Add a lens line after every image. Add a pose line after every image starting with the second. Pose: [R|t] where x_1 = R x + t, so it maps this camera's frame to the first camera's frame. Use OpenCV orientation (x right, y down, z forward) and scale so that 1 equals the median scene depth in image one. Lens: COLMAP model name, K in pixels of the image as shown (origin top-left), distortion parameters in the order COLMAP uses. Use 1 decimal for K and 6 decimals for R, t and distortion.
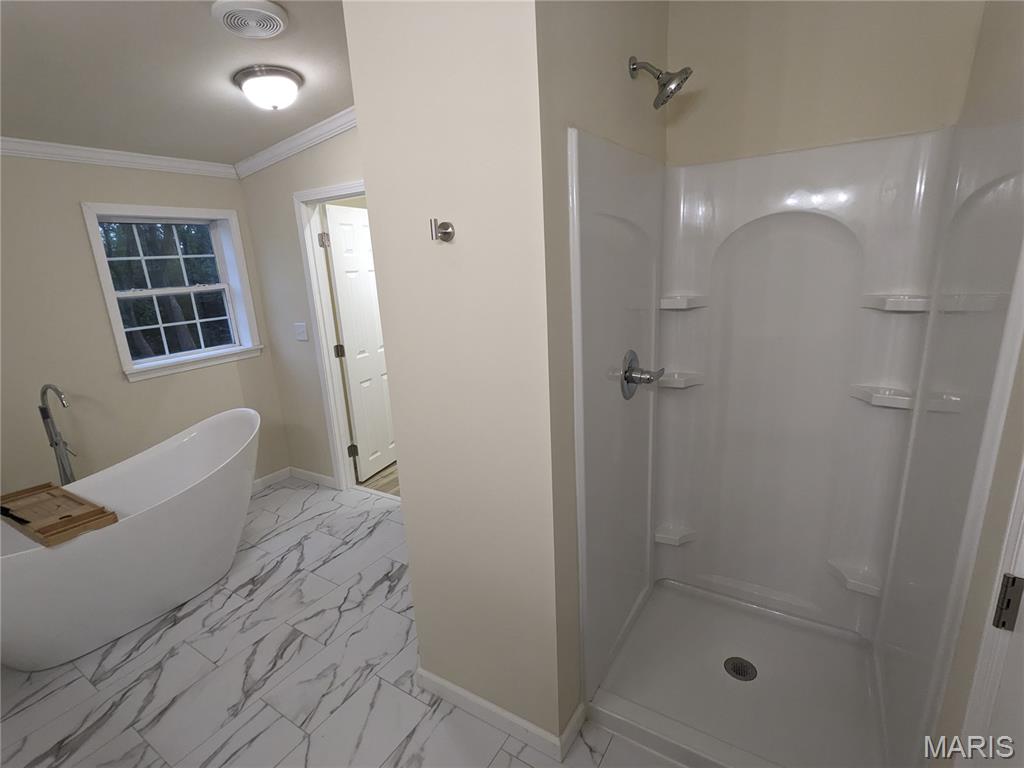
lens RADIAL K [[494.0, 0, 513.3], [0, 494.0, 387.8], [0, 0, 1]] dist [-0.001518, 0.001987]
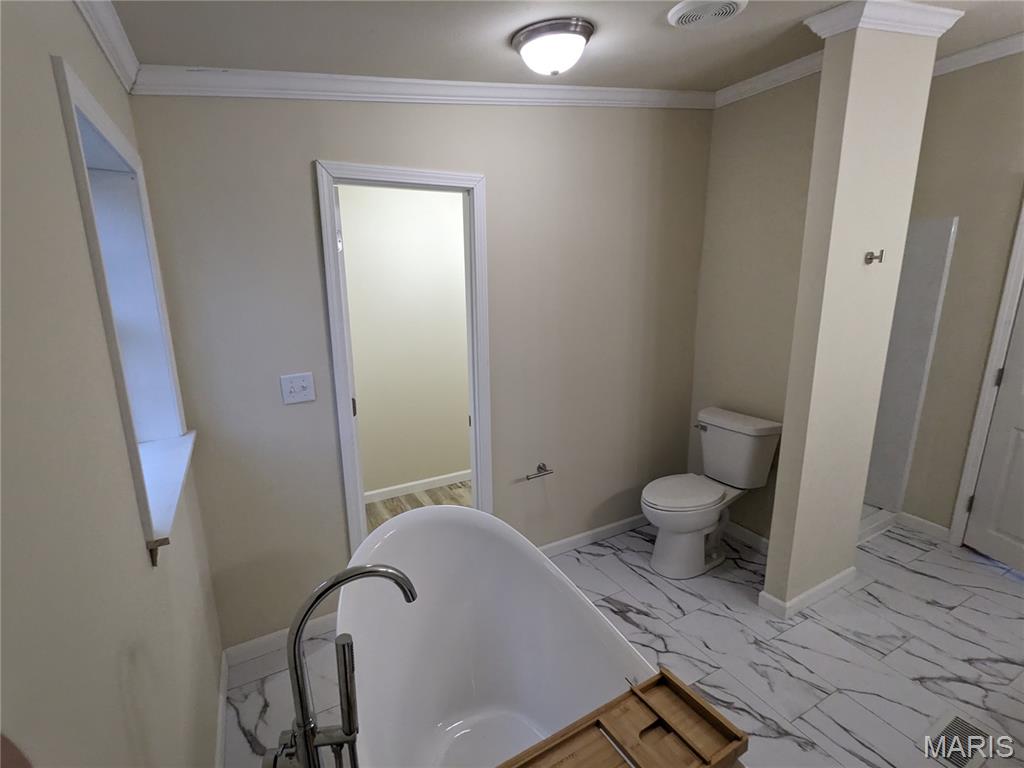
lens RADIAL K [[494.0, 0, 513.3], [0, 494.0, 387.8], [0, 0, 1]] dist [-0.001518, 0.001987]
pose [[0.475887, -0.158436, 0.865118, -1.377500], [0.209796, 0.975695, 0.063282, -0.163079], [-0.854118, 0.151383, 0.497560, 0.817615]]
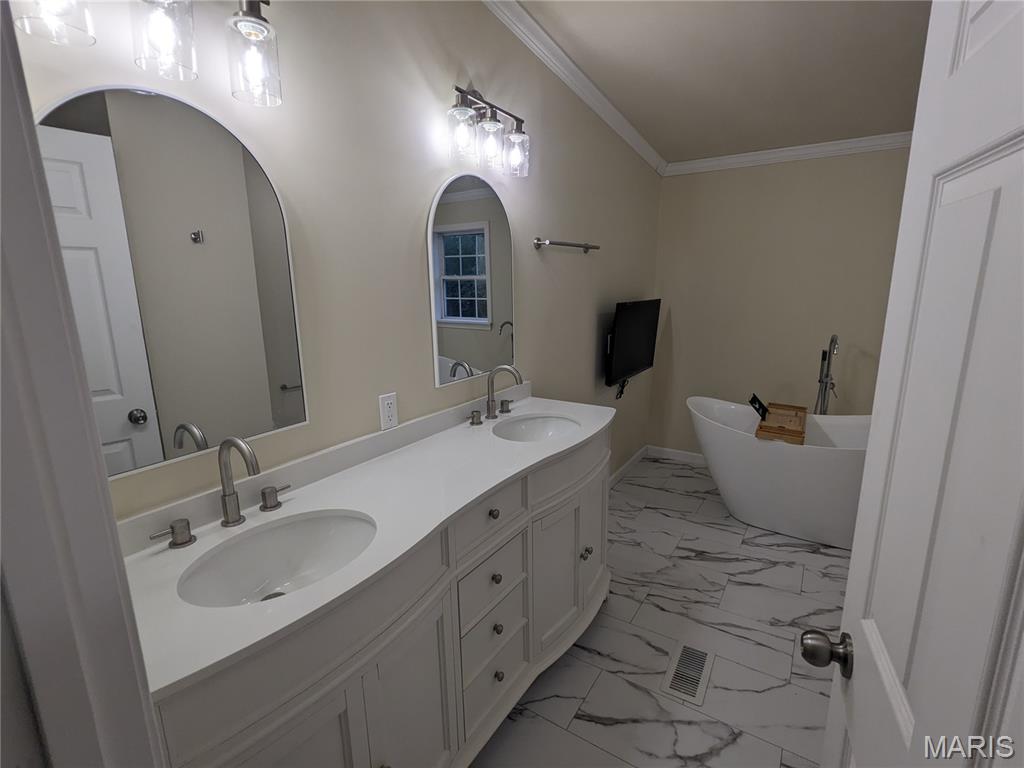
lens RADIAL K [[494.0, 0, 513.3], [0, 494.0, 387.8], [0, 0, 1]] dist [-0.001518, 0.001987]
pose [[0.002022, 0.269259, -0.963066, 0.358940], [-0.245794, 0.933656, 0.260520, -0.007437], [0.969320, 0.236189, 0.068070, 0.179834]]
